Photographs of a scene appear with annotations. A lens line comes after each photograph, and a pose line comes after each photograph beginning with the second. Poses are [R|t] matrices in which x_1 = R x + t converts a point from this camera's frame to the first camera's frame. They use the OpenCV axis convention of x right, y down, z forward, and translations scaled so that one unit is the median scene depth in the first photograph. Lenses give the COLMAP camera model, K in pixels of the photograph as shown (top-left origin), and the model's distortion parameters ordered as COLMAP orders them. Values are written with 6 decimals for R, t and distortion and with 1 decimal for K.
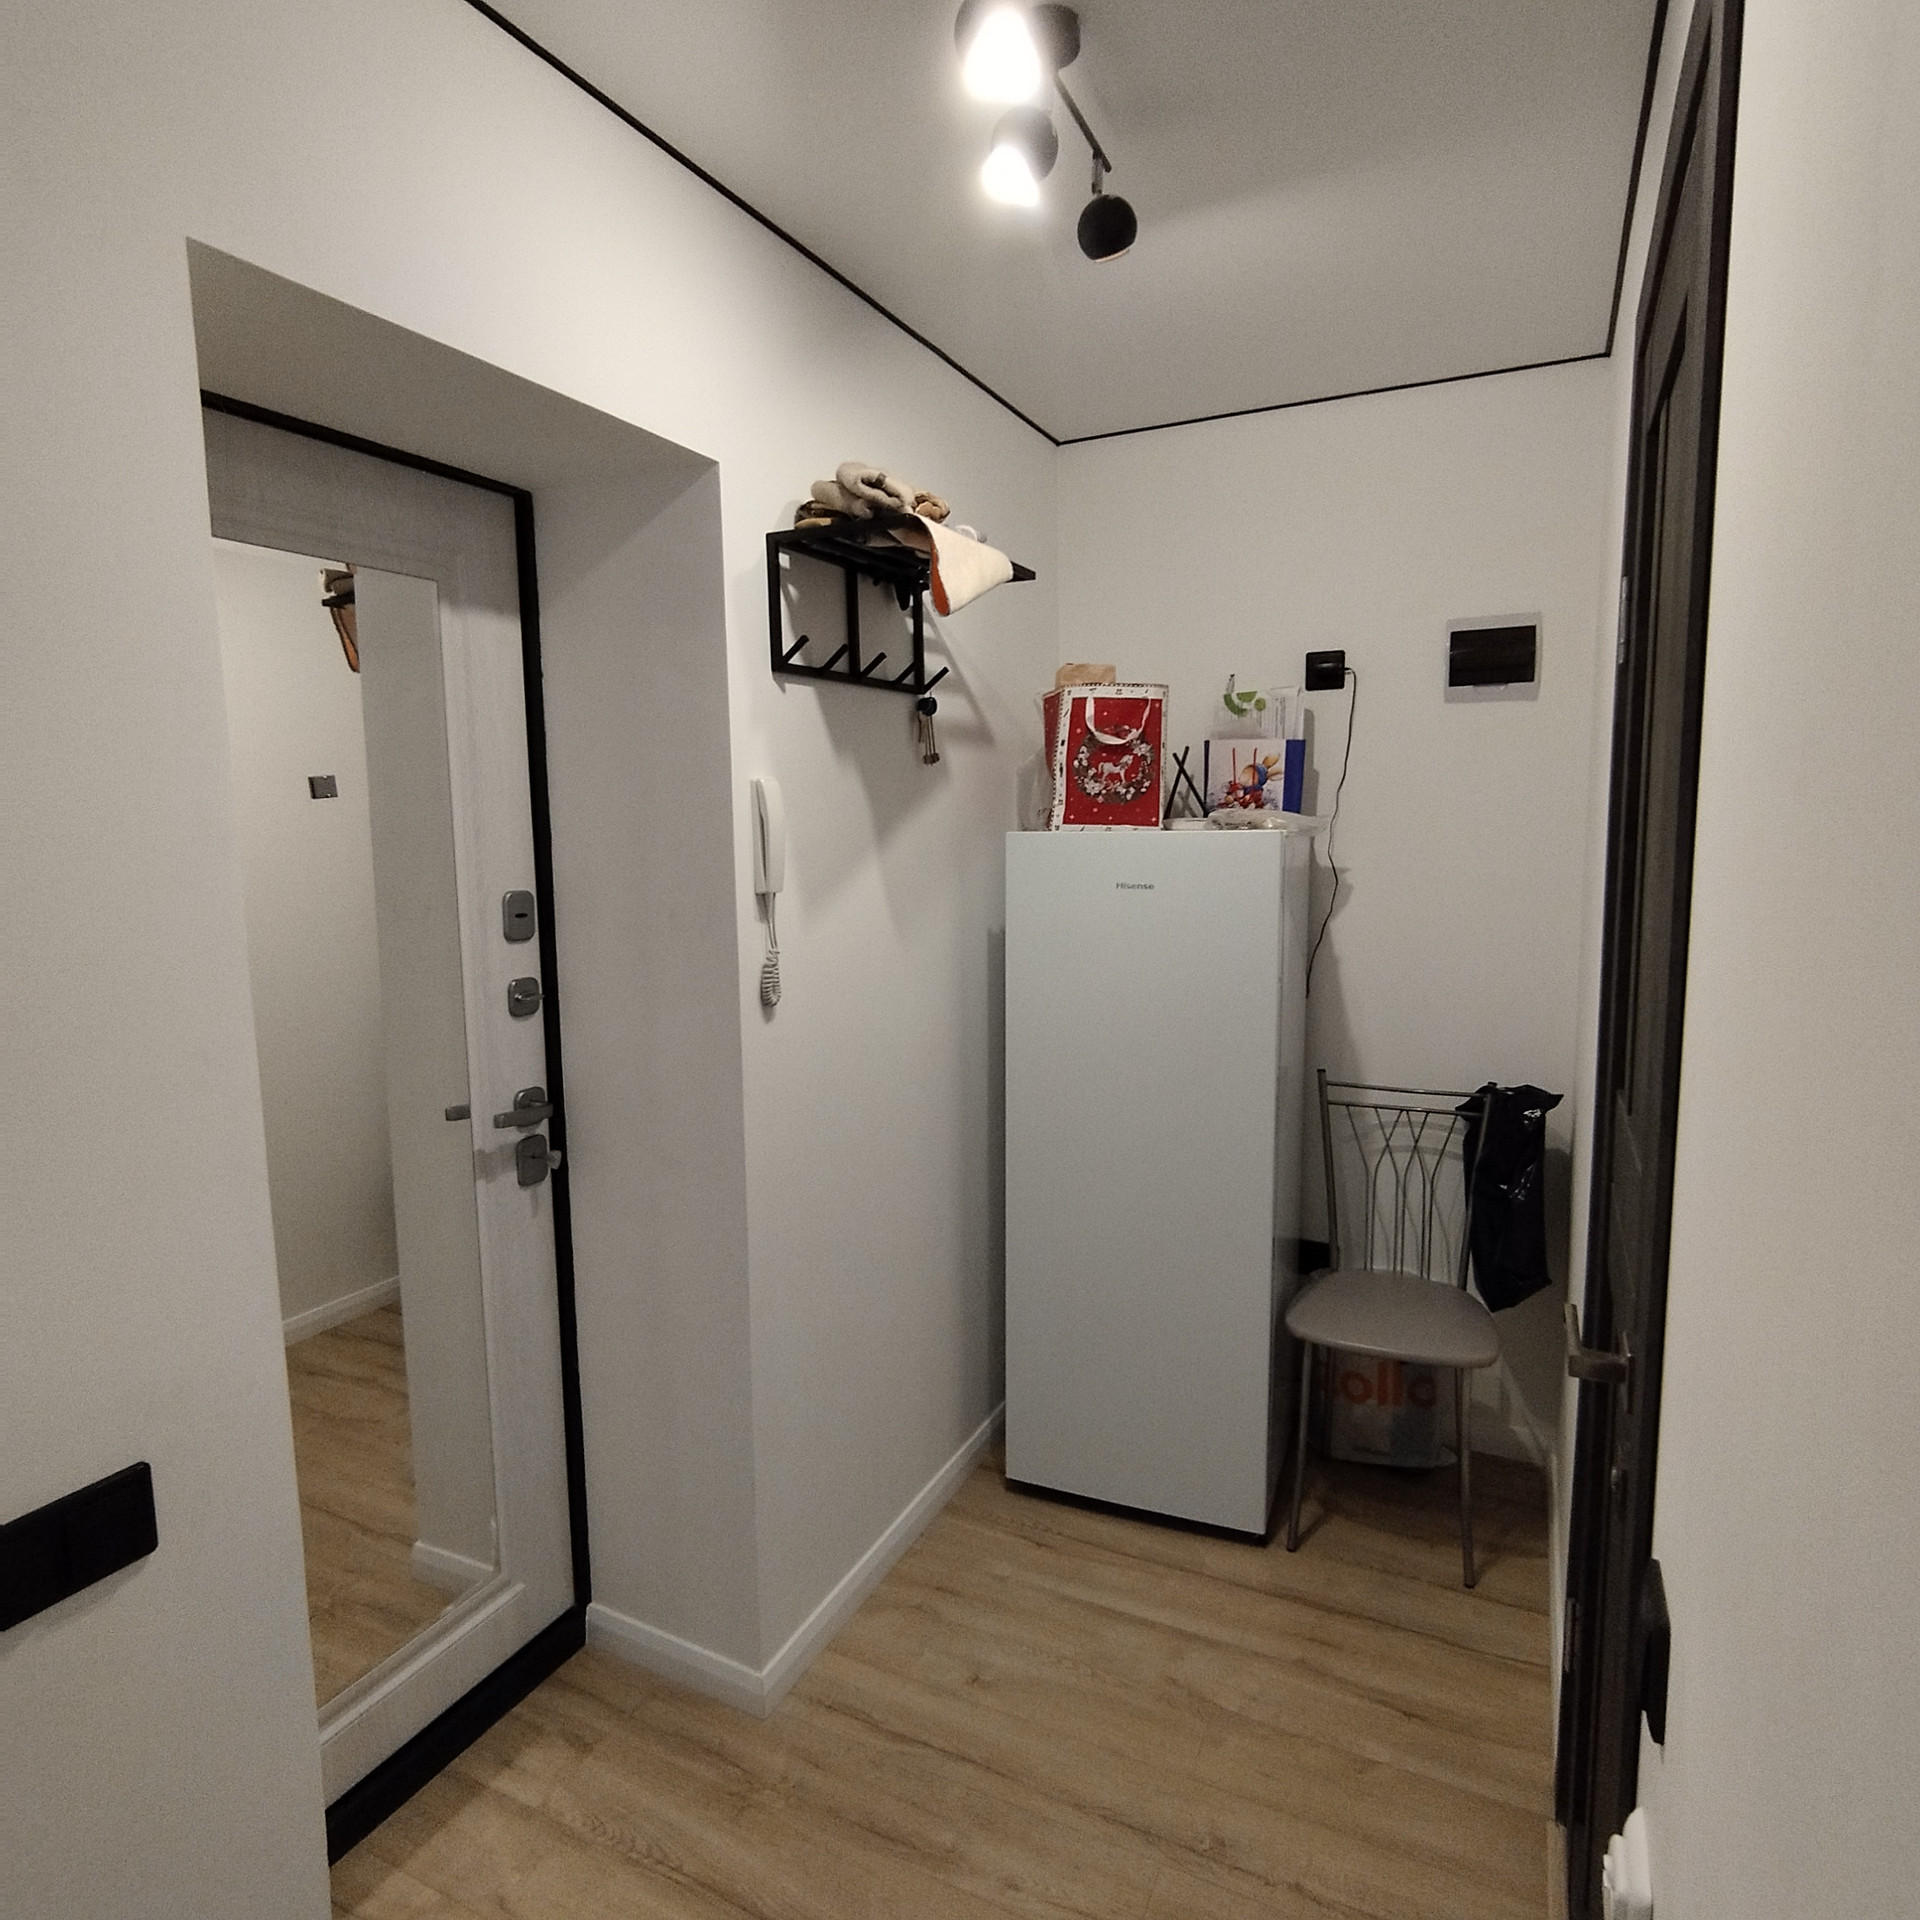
lens RADIAL K [[1177.8, 0, 960.0], [0, 1177.8, 960.0], [0, 0, 1]] dist [0.005285, -0.003051]
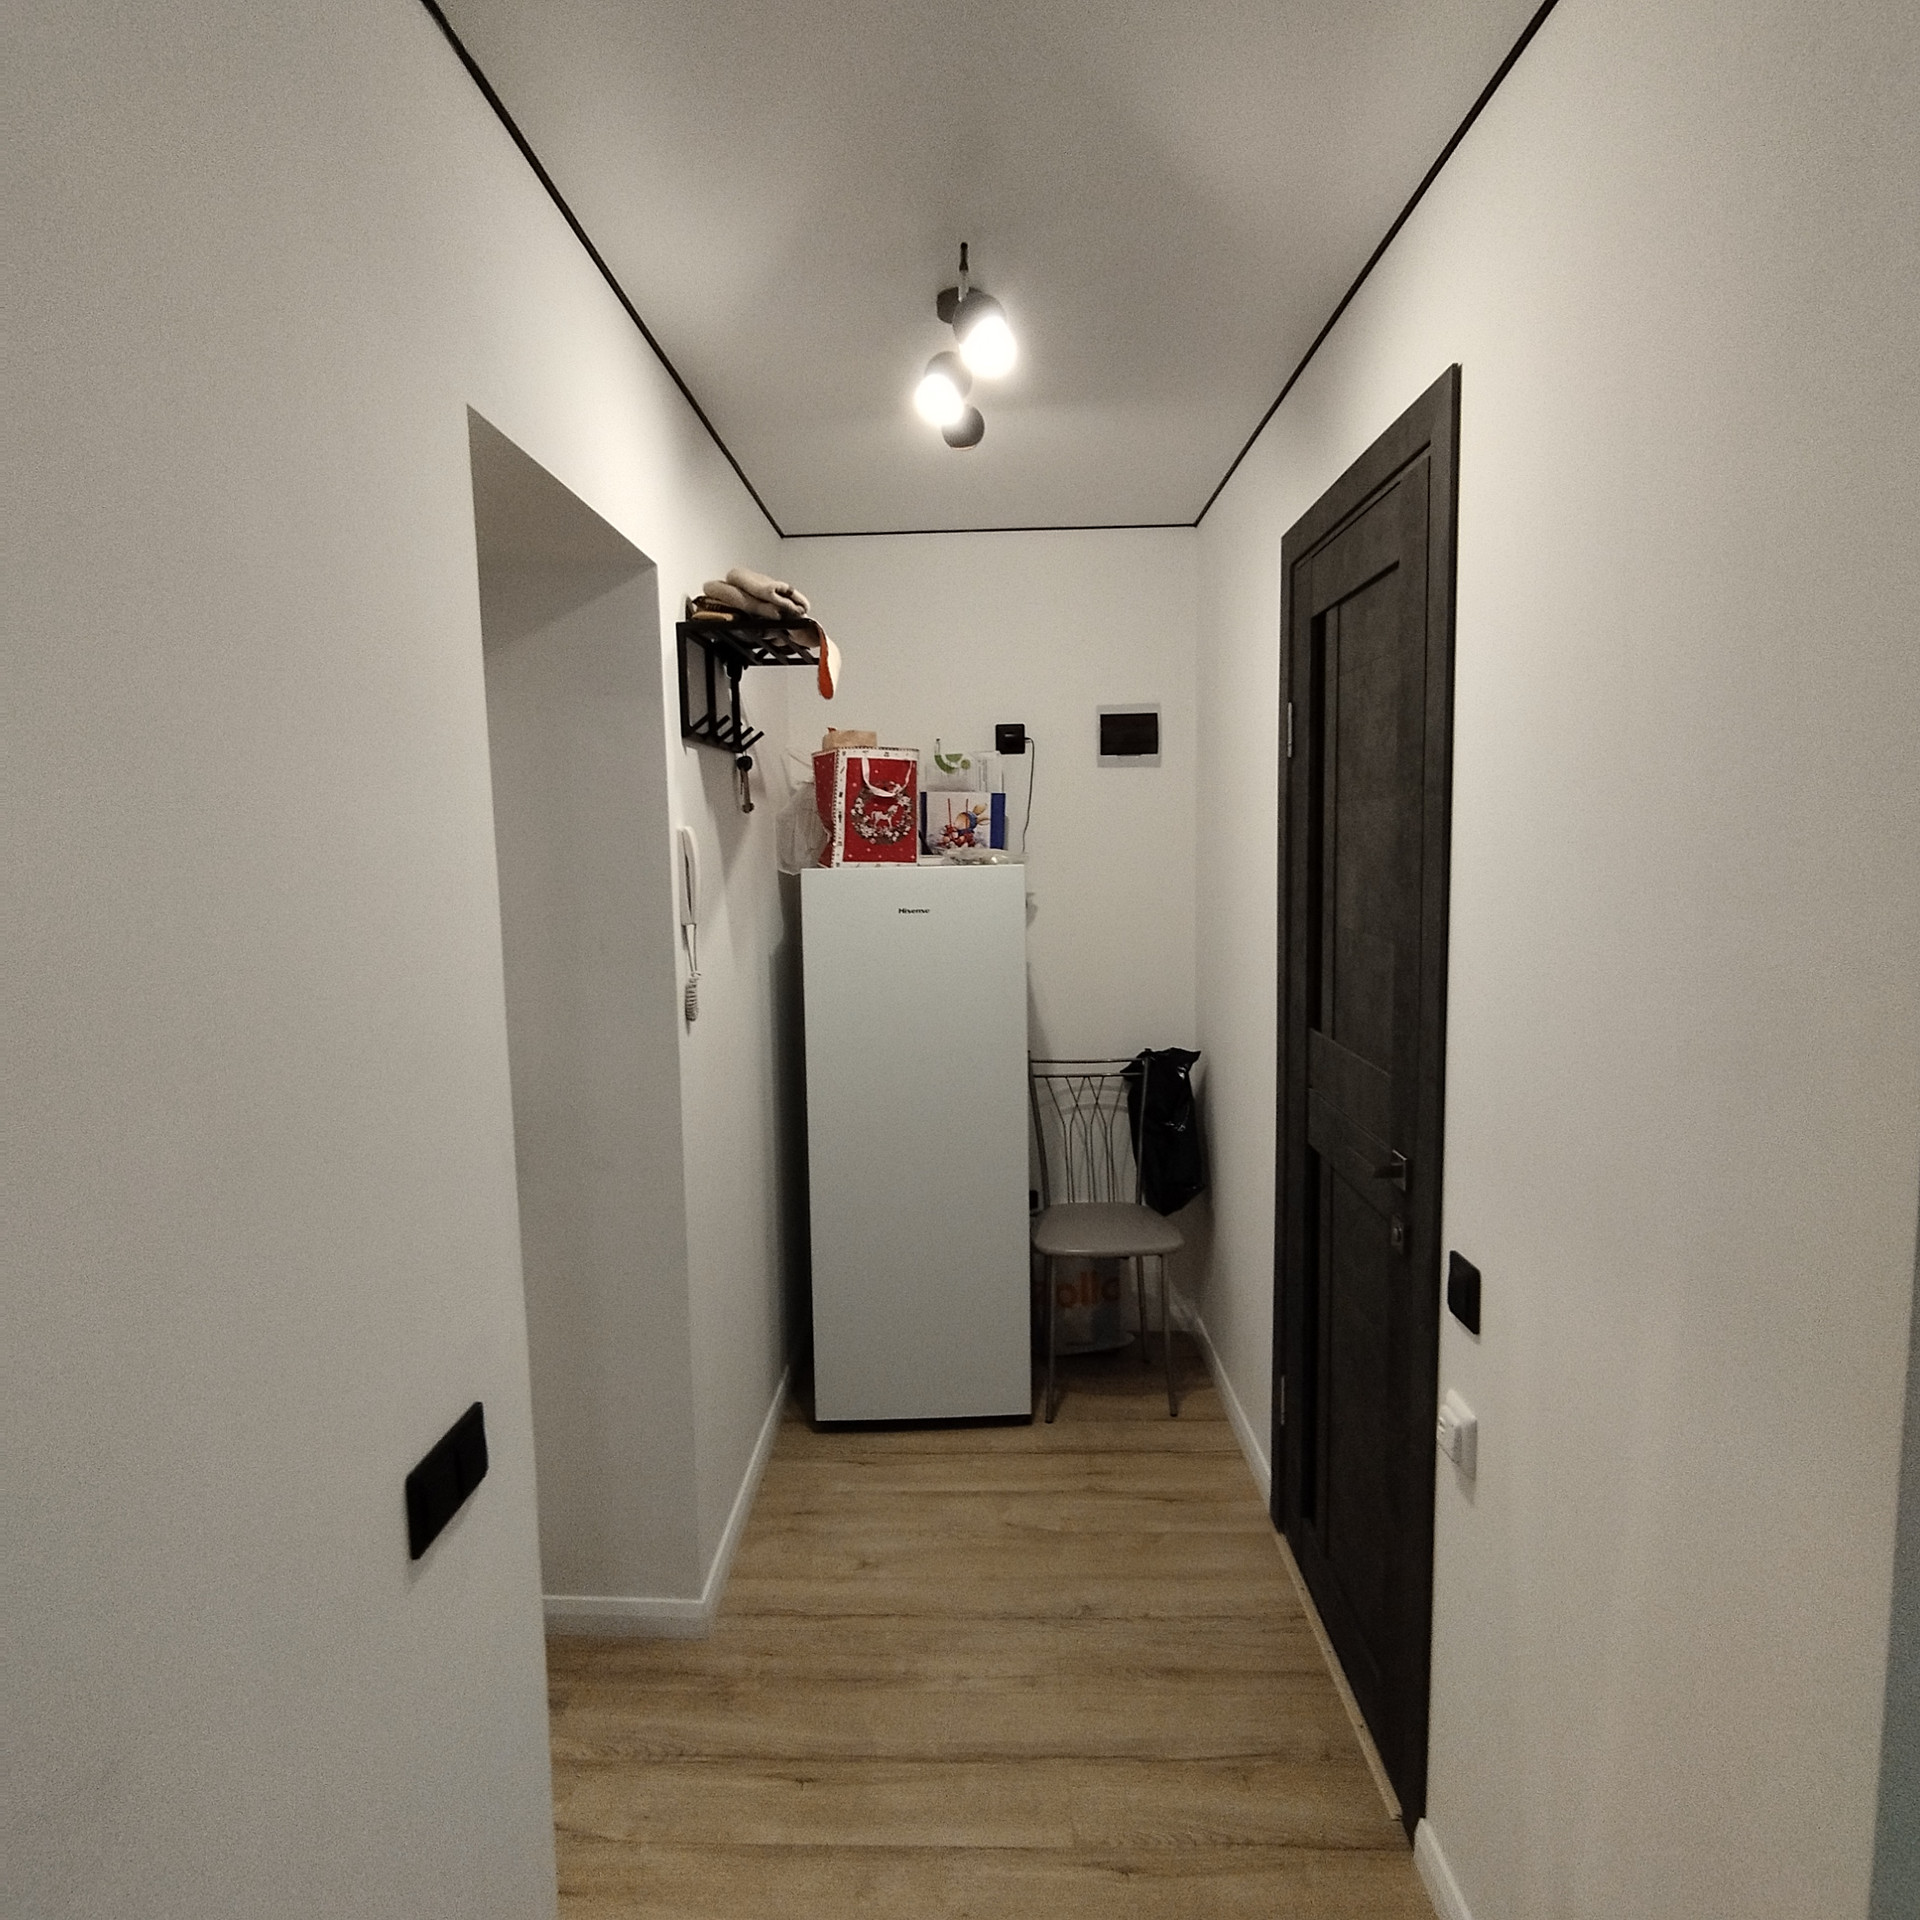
lens RADIAL K [[1177.8, 0, 960.0], [0, 1177.8, 960.0], [0, 0, 1]] dist [0.005285, -0.003051]
pose [[0.905478, -0.047006, 0.421783, -0.320677], [0.057605, 0.998262, -0.012413, 0.007014], [-0.420466, 0.035536, 0.906612, -0.140897]]
